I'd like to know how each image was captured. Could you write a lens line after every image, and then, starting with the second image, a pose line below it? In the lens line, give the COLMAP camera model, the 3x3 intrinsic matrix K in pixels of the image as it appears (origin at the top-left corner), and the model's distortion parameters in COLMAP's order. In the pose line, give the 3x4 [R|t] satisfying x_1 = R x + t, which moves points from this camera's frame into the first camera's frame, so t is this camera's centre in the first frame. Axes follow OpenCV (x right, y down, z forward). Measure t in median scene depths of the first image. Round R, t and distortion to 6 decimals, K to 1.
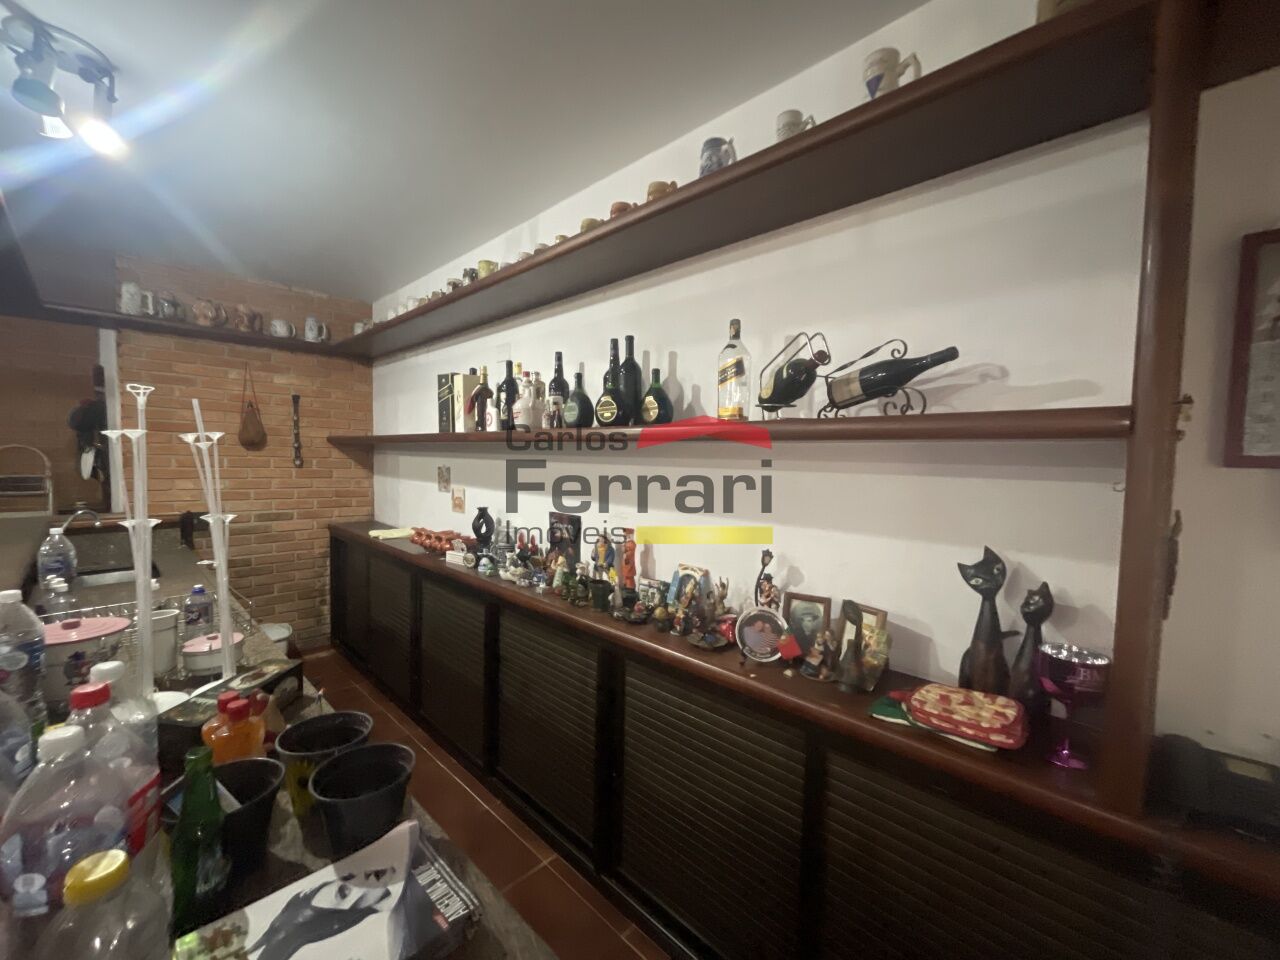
lens RADIAL K [[516.5, 0, 644.6], [0, 516.5, 481.0], [0, 0, 1]] dist [-0.010841, 0.002120]
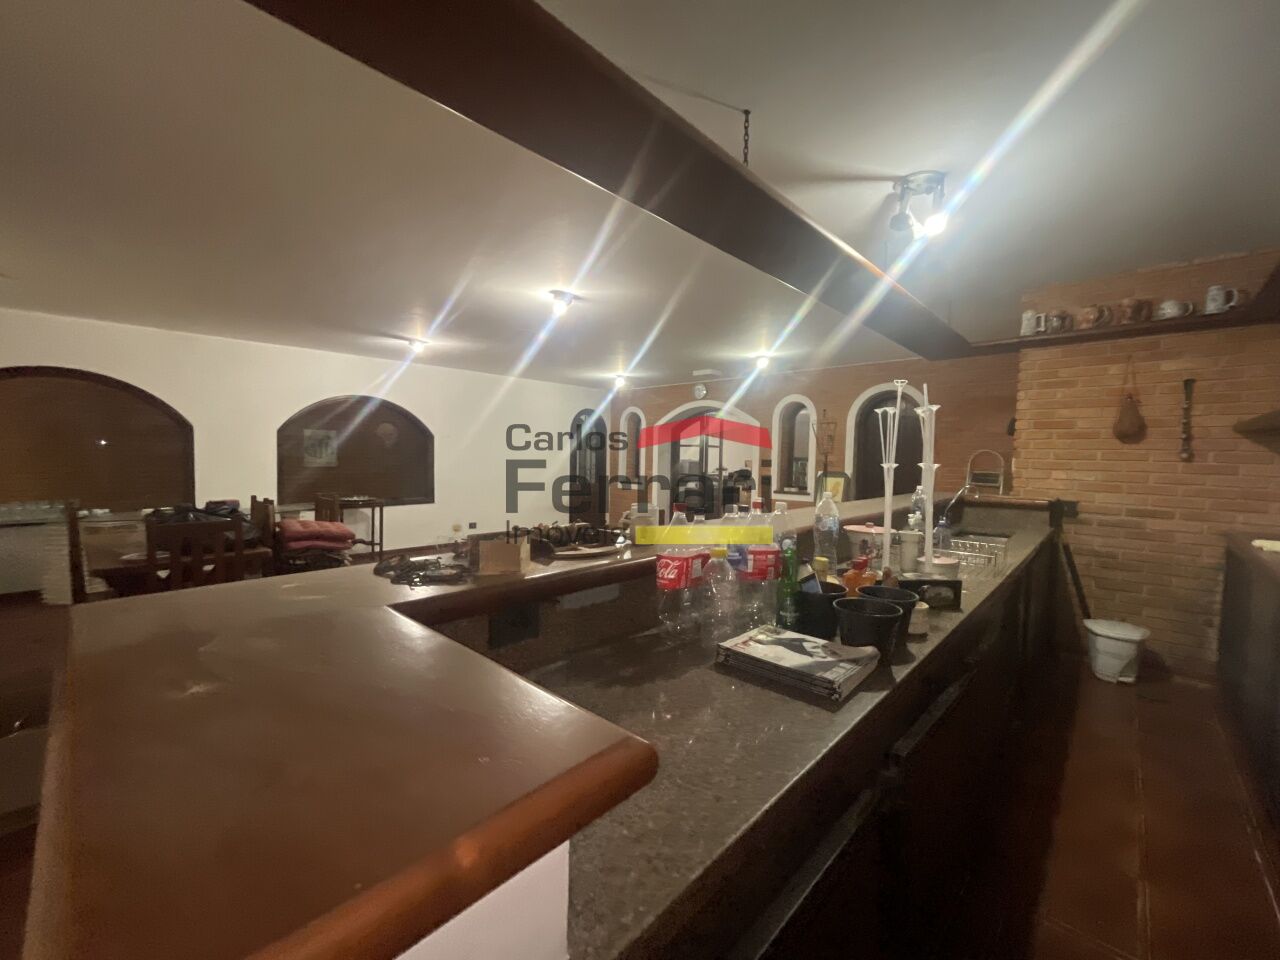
lens RADIAL K [[516.5, 0, 648.8], [0, 516.5, 484.6], [0, 0, 1]] dist [-0.010841, 0.002120]
pose [[0.014400, 0.029953, -0.999448, 0.201643], [-0.059681, 0.997795, 0.029044, 0.044658], [0.998114, 0.059230, 0.016156, 0.070417]]
